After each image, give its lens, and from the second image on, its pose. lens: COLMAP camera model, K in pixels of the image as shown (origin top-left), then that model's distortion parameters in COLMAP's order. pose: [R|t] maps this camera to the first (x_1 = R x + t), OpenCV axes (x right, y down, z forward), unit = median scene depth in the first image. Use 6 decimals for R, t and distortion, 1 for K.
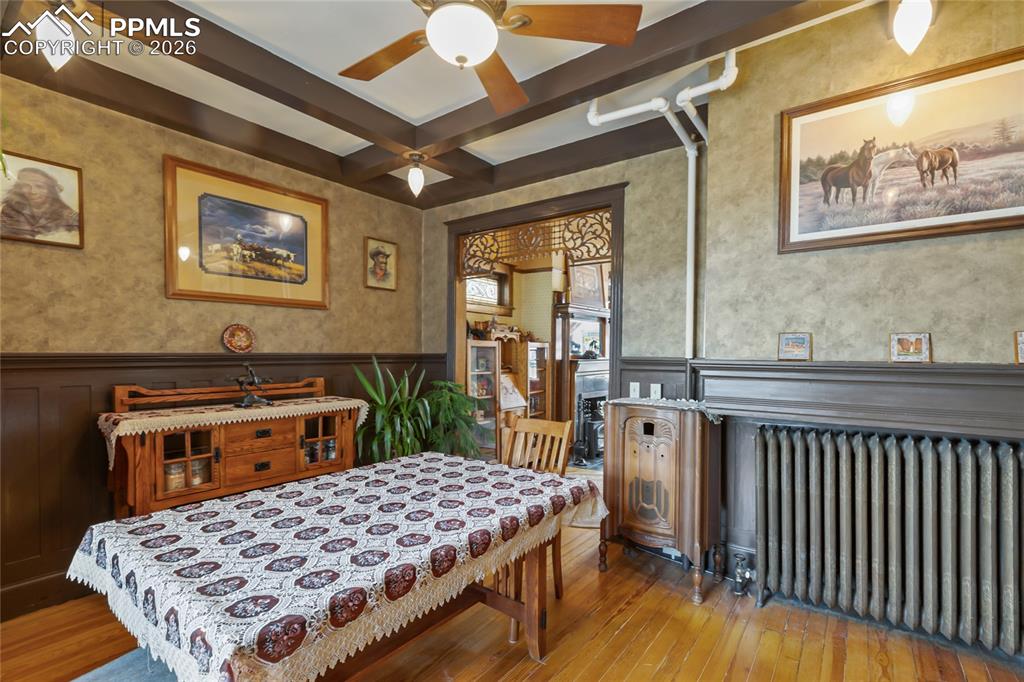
lens RADIAL K [[478.6, 0, 512.6], [0, 478.6, 355.6], [0, 0, 1]] dist [0.031638, -0.000041]
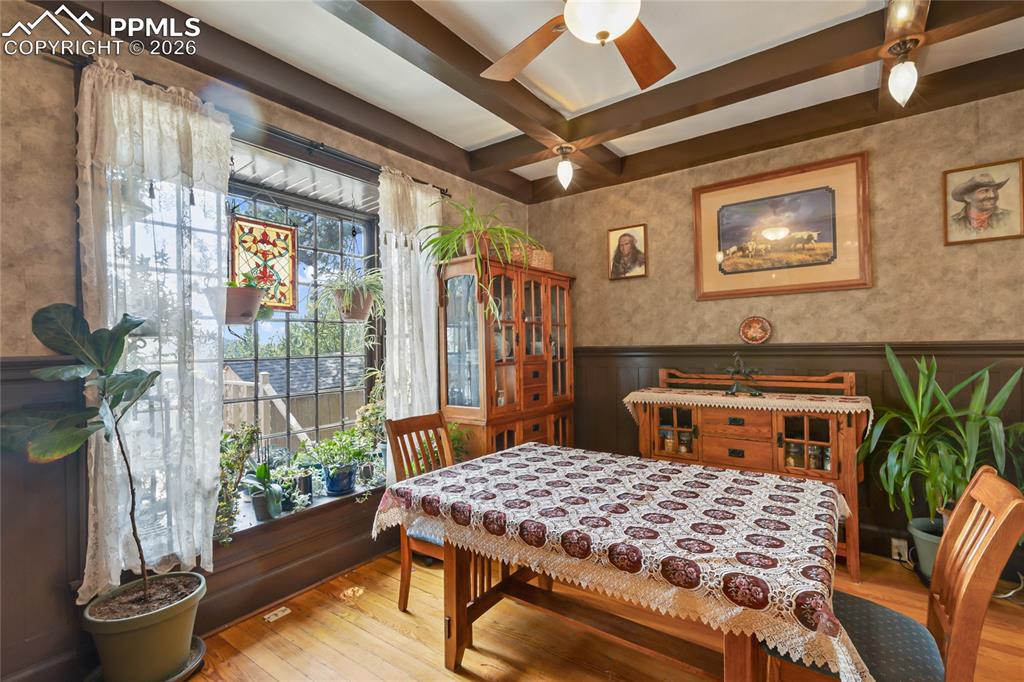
lens RADIAL K [[463.1, 0, 512.0], [0, 463.1, 341.0], [0, 0, 1]] dist [-0.000668, 0.000101]
pose [[0.009943, -0.021463, -0.999720, 0.447702], [0.004067, 0.999762, -0.021423, 0.007833], [0.999942, -0.003853, 0.010027, 0.484701]]
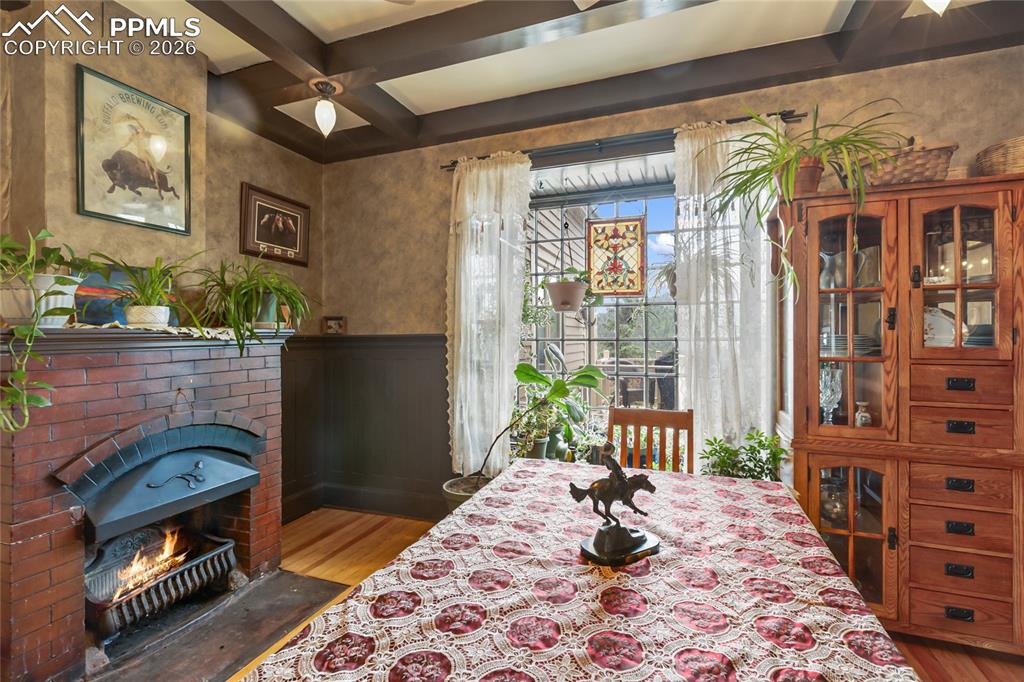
lens RADIAL K [[474.3, 0, 511.8], [0, 474.3, 332.2], [0, 0, 1]] dist [-0.001394, -0.000337]
pose [[-0.959890, -0.010788, -0.280168, 0.020827], [-0.012229, 0.999919, 0.003395, 0.003403], [0.280108, 0.006685, -0.959945, 0.998465]]
